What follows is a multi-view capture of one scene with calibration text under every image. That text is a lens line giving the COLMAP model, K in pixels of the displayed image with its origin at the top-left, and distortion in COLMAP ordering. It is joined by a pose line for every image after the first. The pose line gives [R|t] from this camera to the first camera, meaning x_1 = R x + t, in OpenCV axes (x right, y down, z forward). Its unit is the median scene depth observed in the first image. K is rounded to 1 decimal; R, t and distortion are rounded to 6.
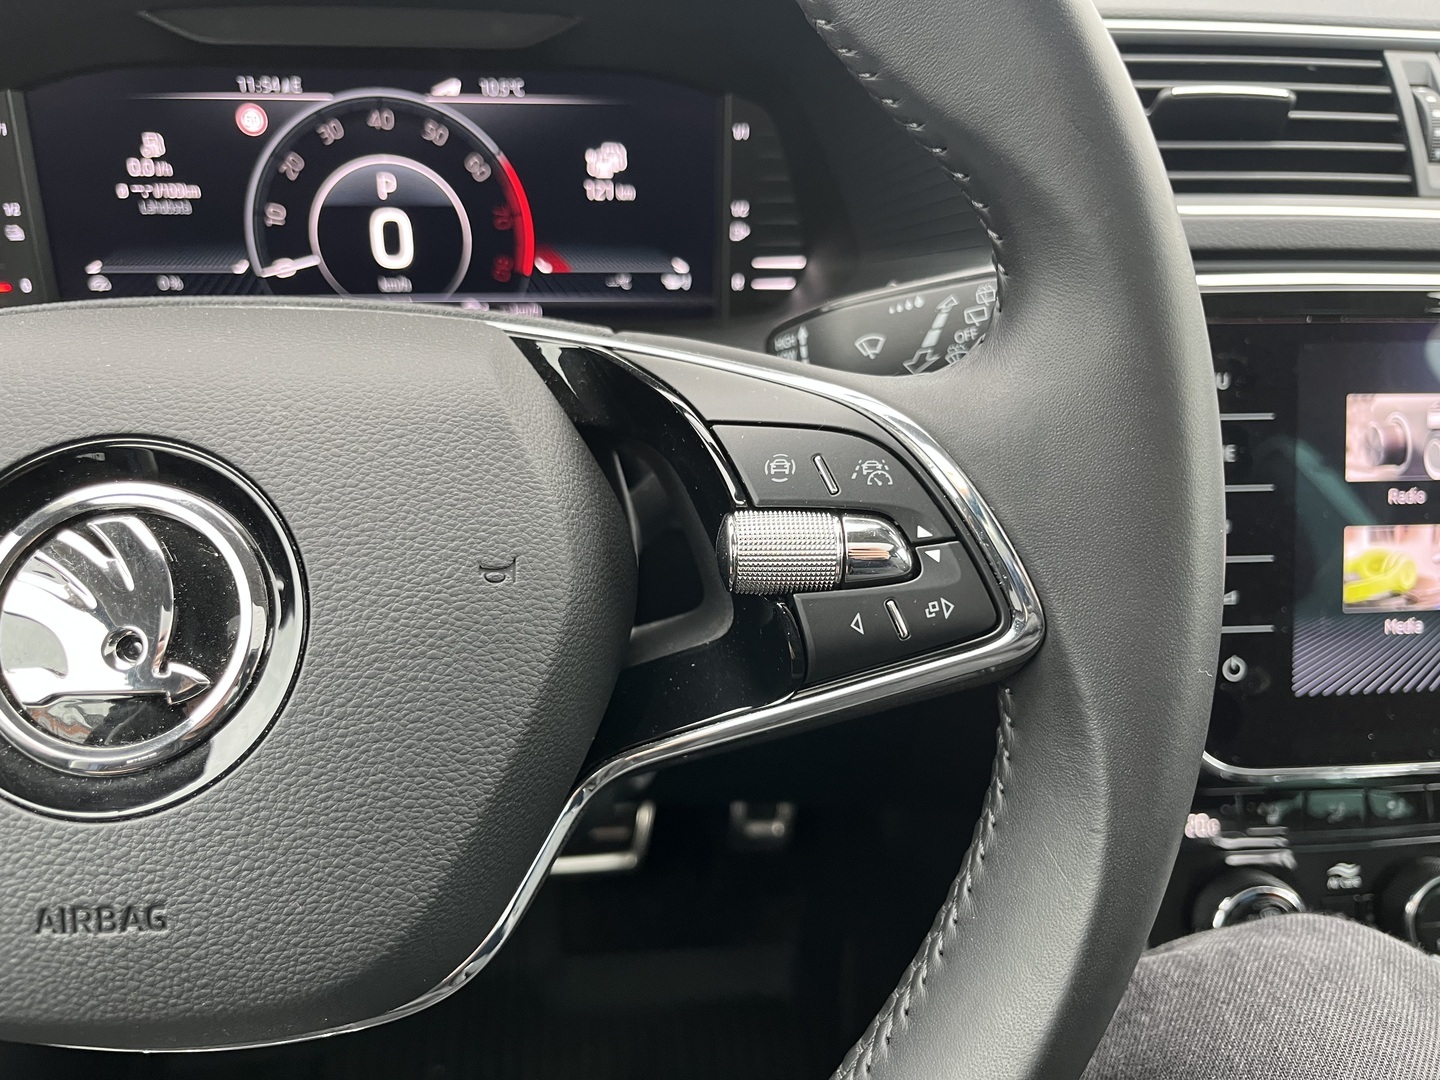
lens RADIAL K [[1091.4, 0, 703.0], [0, 1091.4, 522.8], [0, 0, 1]] dist [0.045202, -0.078939]
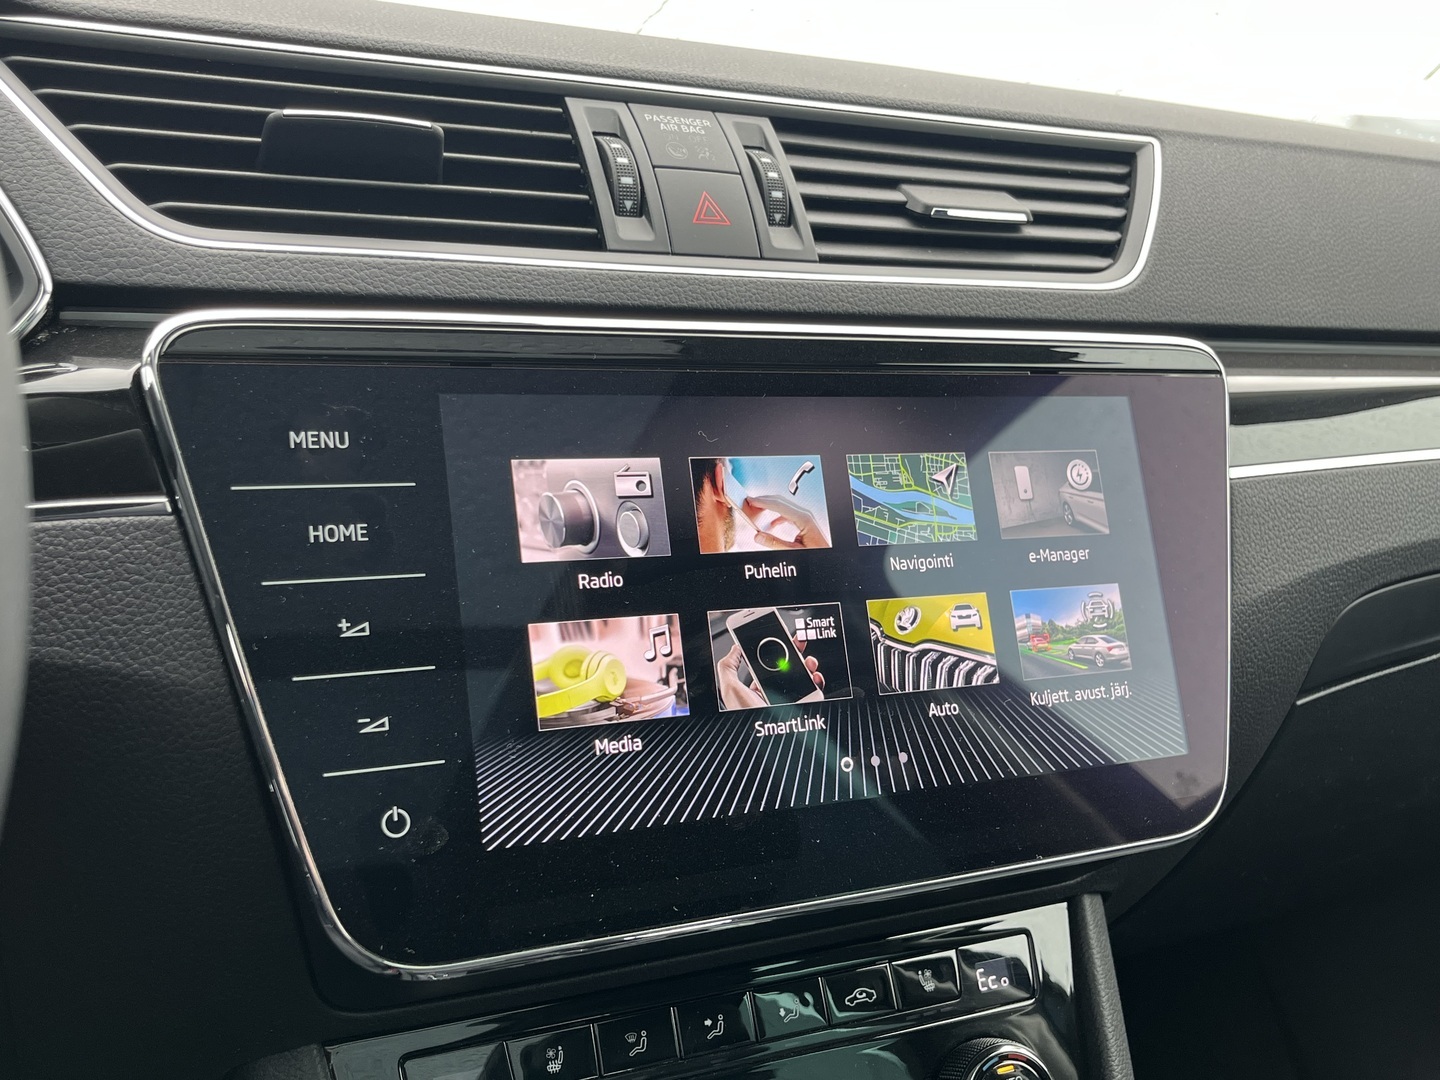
lens RADIAL K [[1460.6, 0, 712.9], [0, 1460.6, 543.0], [0, 0, 1]] dist [0.021937, 0.000000]
pose [[0.925670, -0.037526, 0.376466, 0.273072], [0.125829, 0.968958, -0.212807, 0.158960], [-0.356795, 0.244359, 0.901657, 0.006568]]
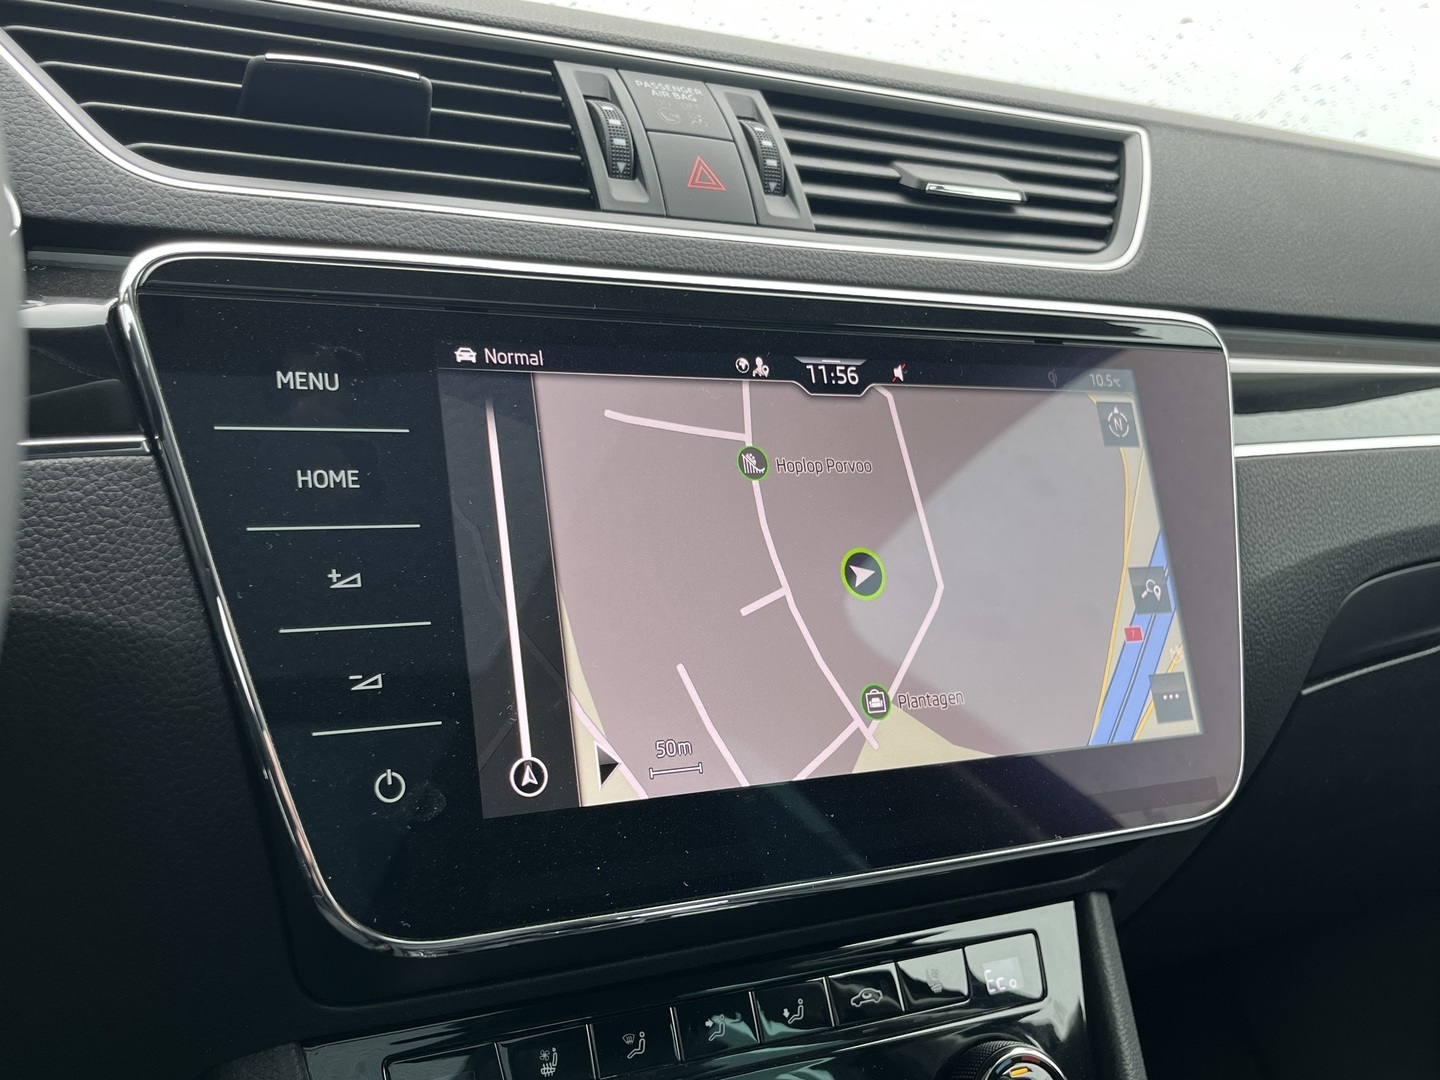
lens RADIAL K [[1460.6, 0, 707.5], [0, 1460.6, 542.8], [0, 0, 1]] dist [0.021937, 0.000000]
pose [[0.911093, -0.023405, 0.411537, 0.251468], [0.139129, 0.957259, -0.253572, 0.208847], [-0.388012, 0.288284, 0.875408, 0.079966]]
